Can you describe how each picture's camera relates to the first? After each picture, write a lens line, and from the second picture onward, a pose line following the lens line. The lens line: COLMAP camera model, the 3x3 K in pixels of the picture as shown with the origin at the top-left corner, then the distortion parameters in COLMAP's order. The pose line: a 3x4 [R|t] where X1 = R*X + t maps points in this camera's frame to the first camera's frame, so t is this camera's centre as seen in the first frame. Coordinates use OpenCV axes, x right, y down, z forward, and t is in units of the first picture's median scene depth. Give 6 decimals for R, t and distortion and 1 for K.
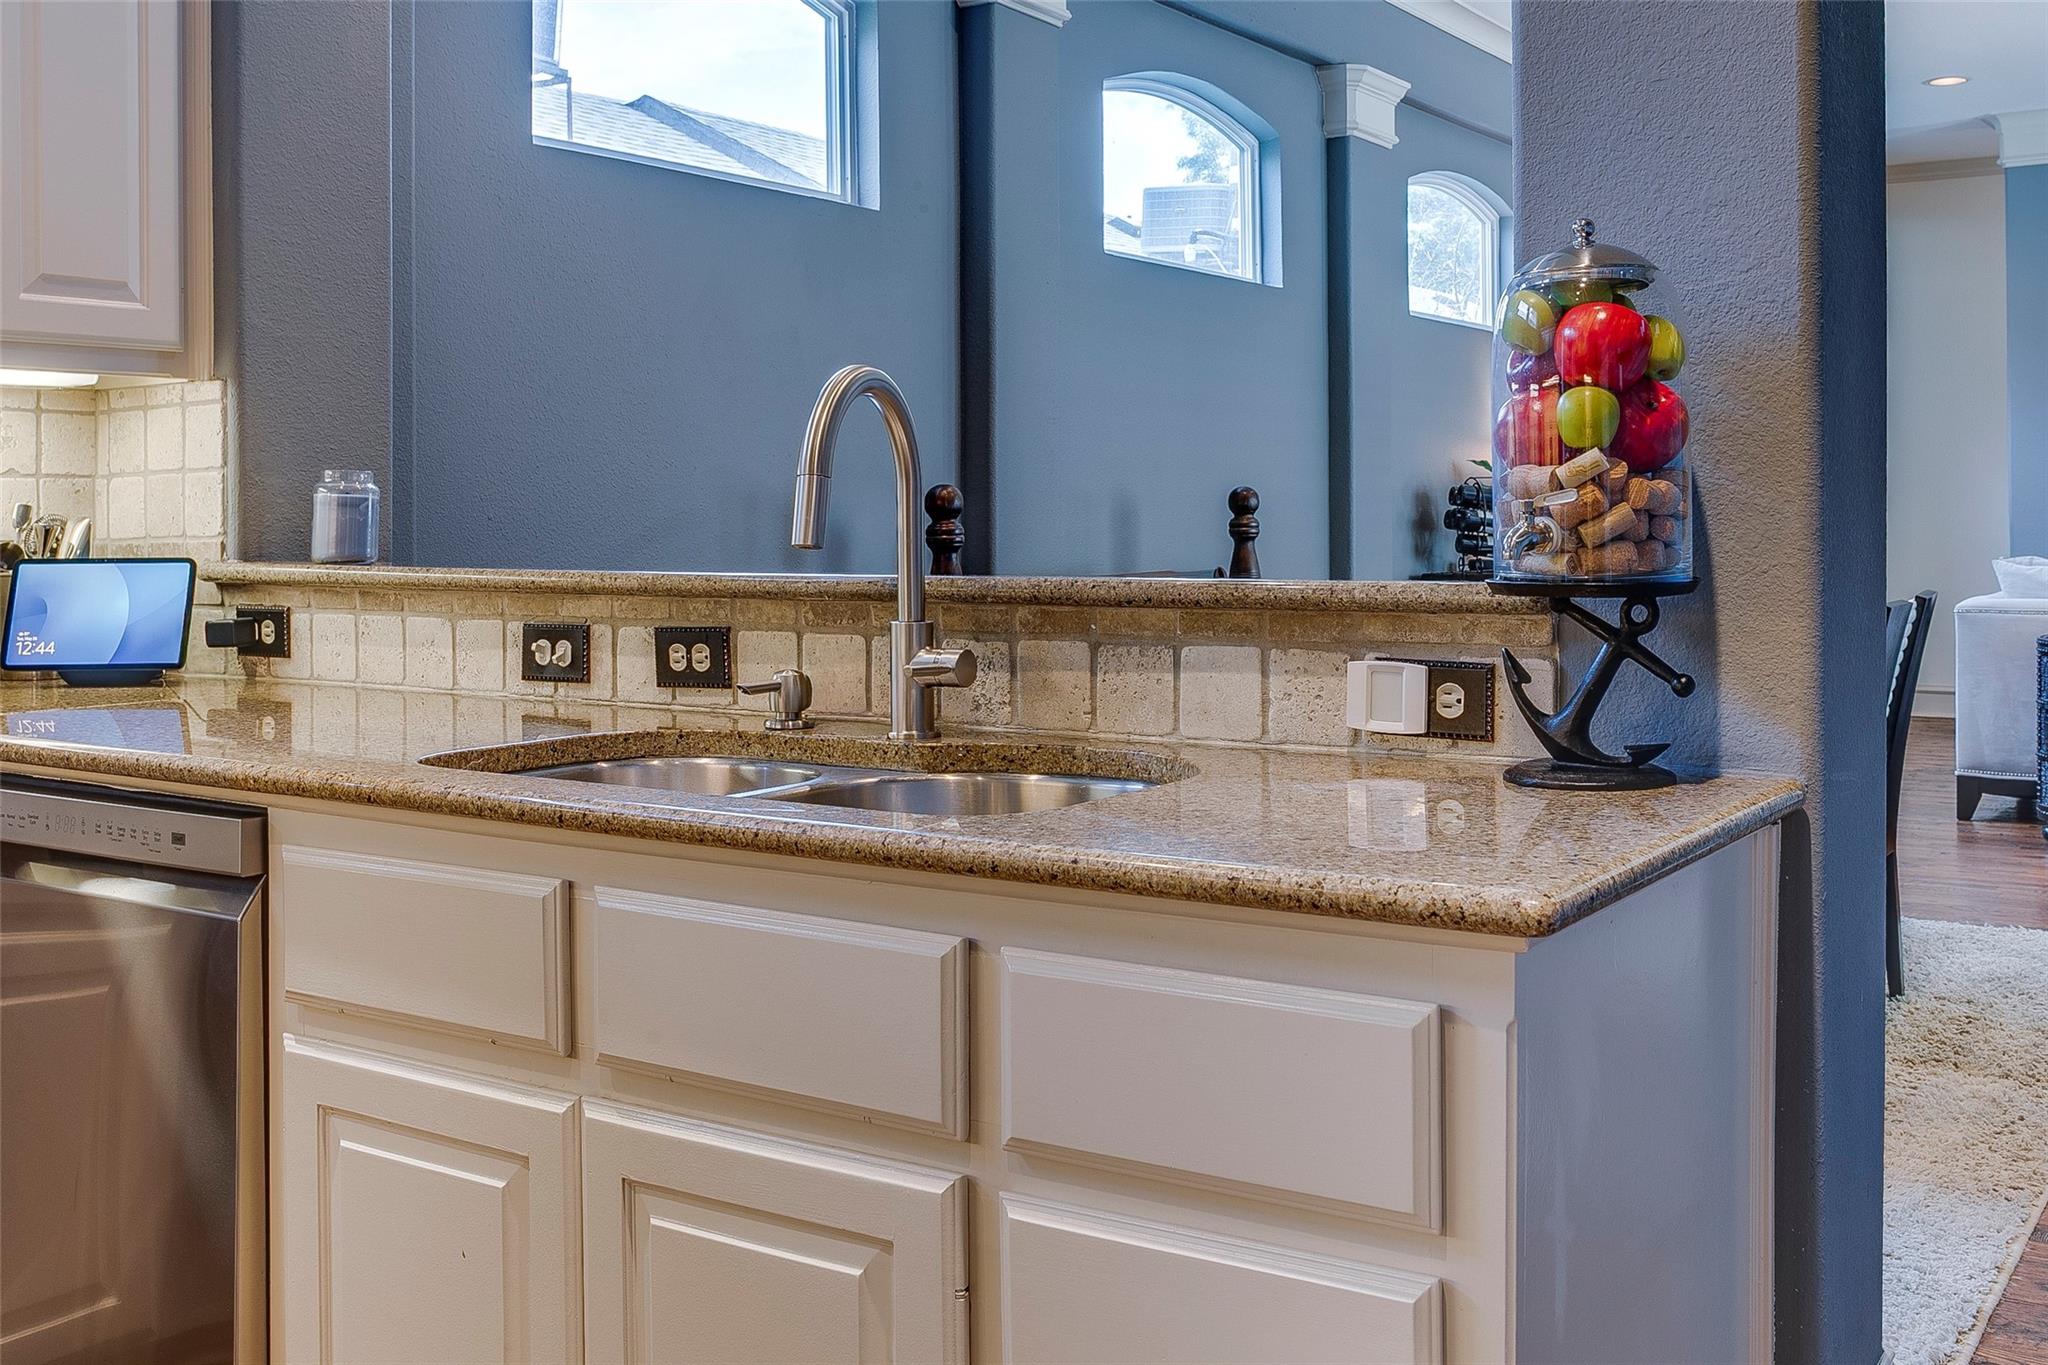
lens RADIAL K [[2068.6, 0, 1025.1], [0, 2068.6, 481.7], [0, 0, 1]] dist [-0.029213, 0.003462]
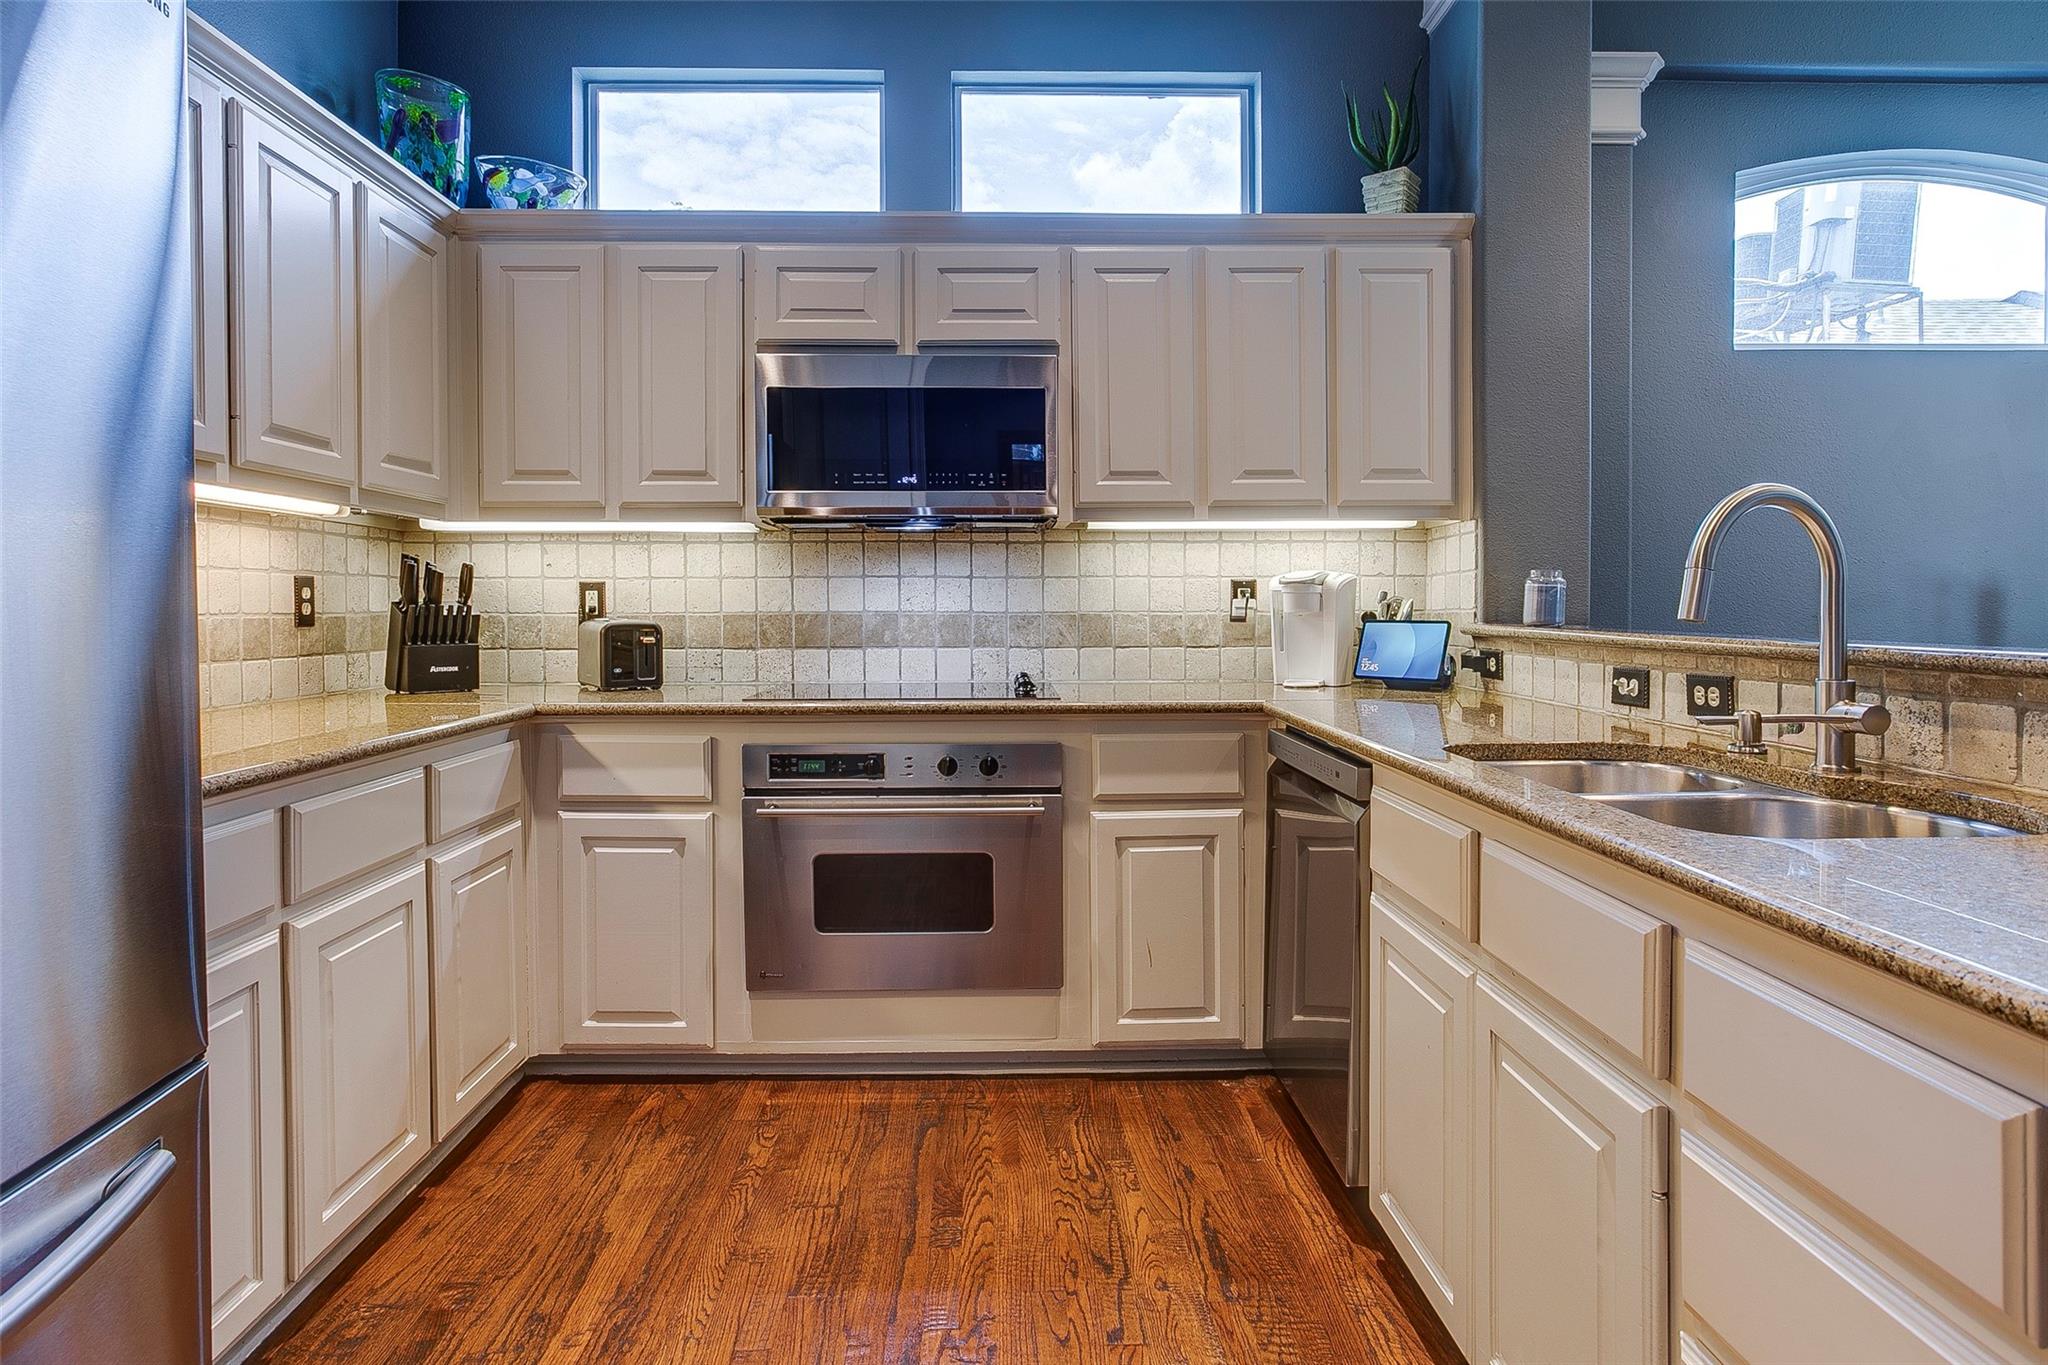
lens RADIAL K [[1106.3, 0, 1013.5], [0, 1106.3, 615.4], [0, 0, 1]] dist [-0.043568, 0.035518]
pose [[0.574314, 0.013723, -0.818520, 0.207622], [0.013501, 0.999565, 0.026231, 0.003069], [0.818524, -0.026116, 0.573879, 0.196637]]
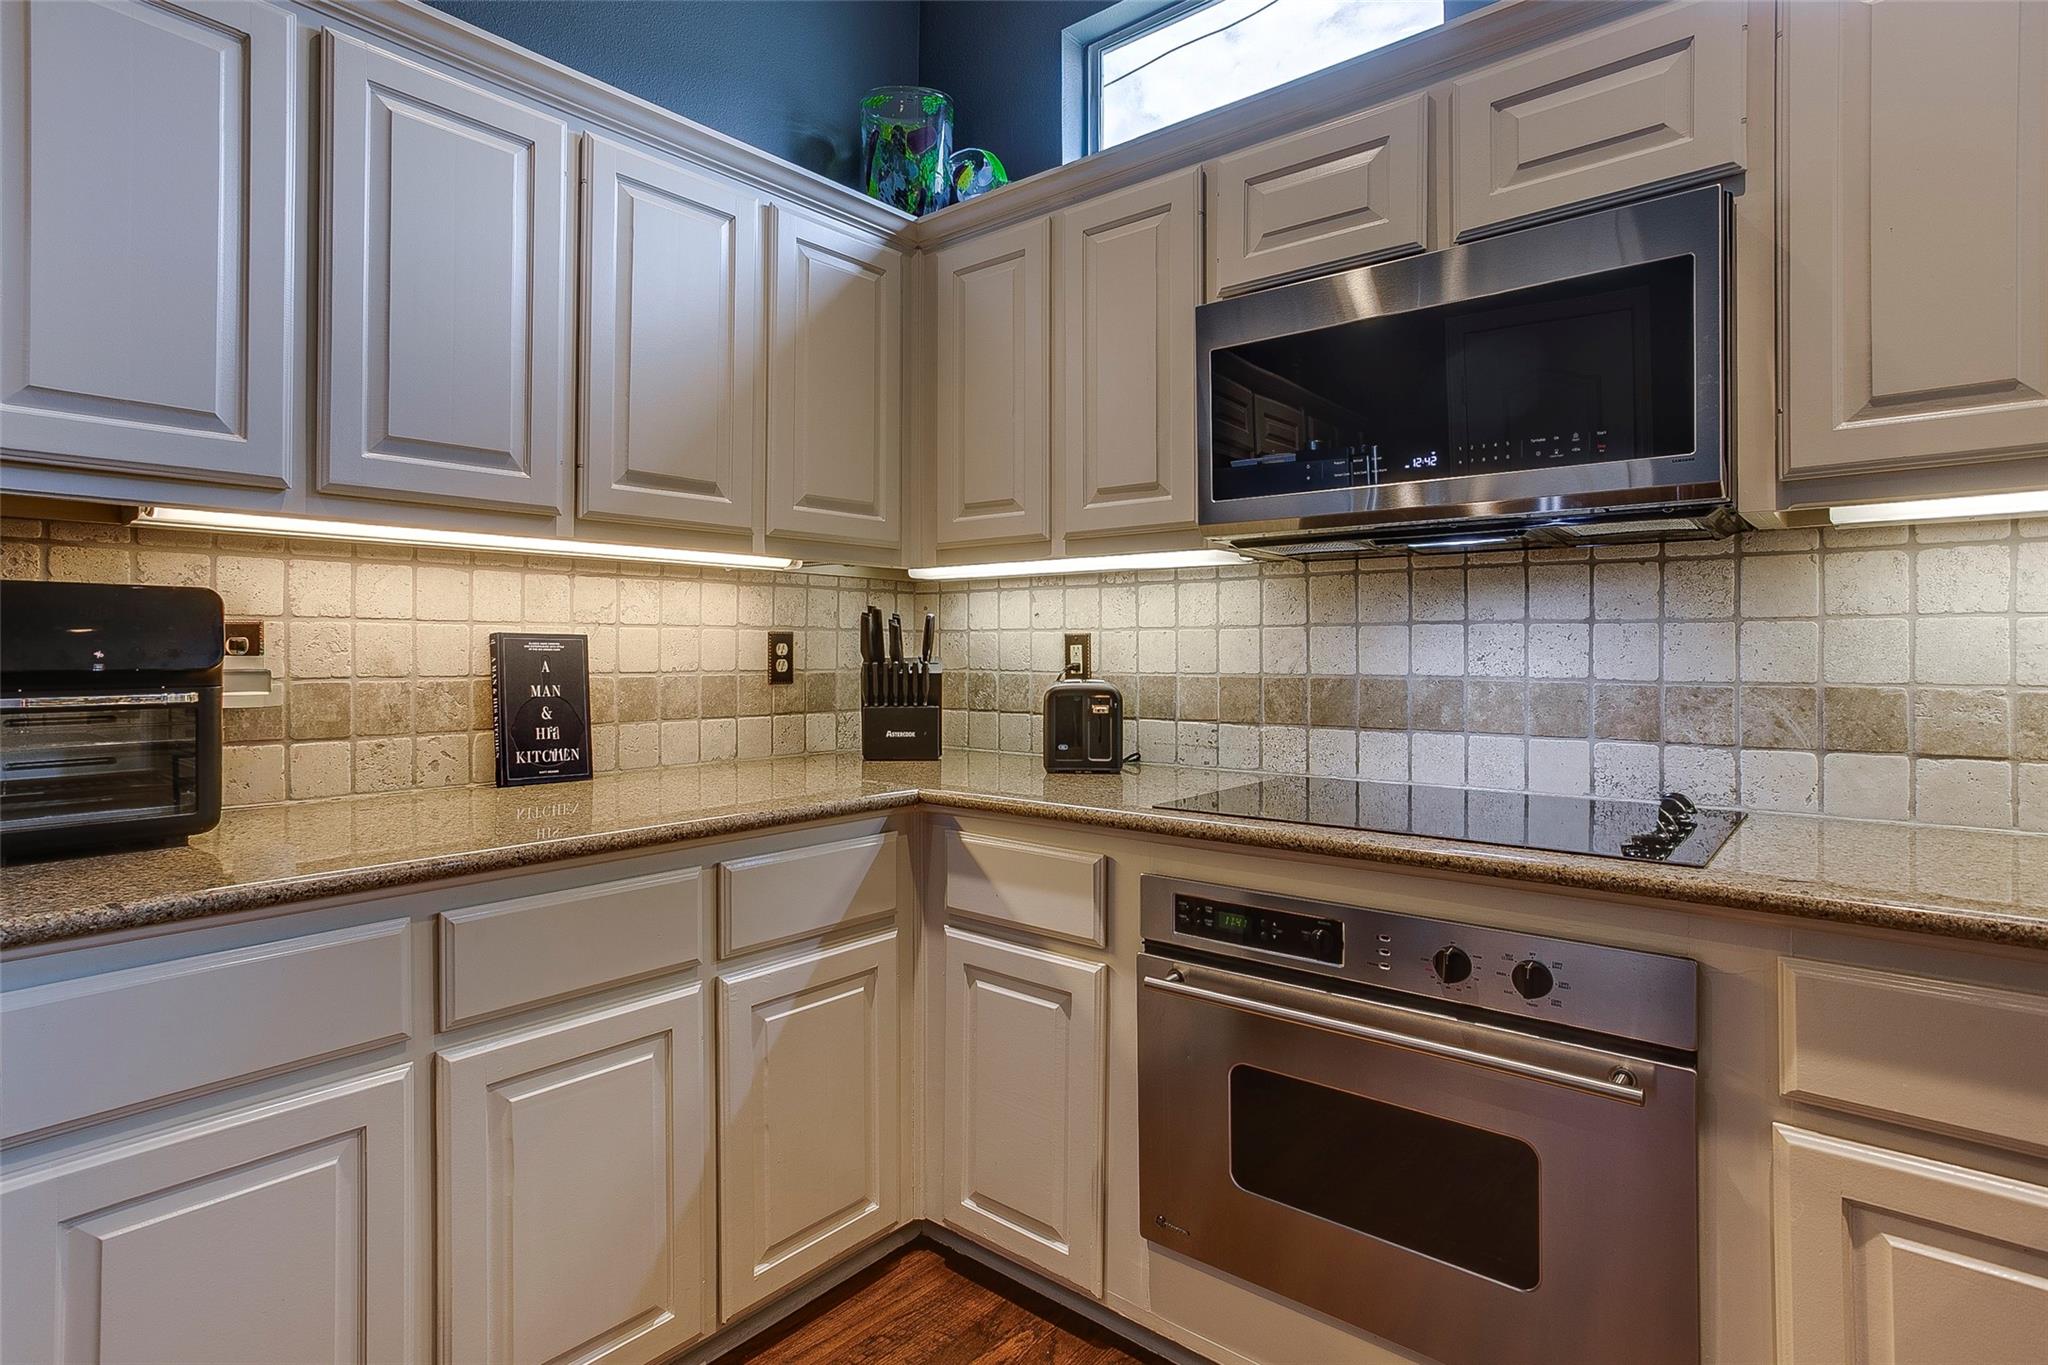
lens RADIAL K [[1056.4, 0, 979.1], [0, 1056.4, 647.4], [0, 0, 1]] dist [-0.054564, 0.040437]
pose [[-0.124064, 0.004448, -0.992264, -0.144777], [0.020203, 0.999794, 0.001956, -0.000606], [0.992068, -0.019804, -0.124129, 0.608990]]
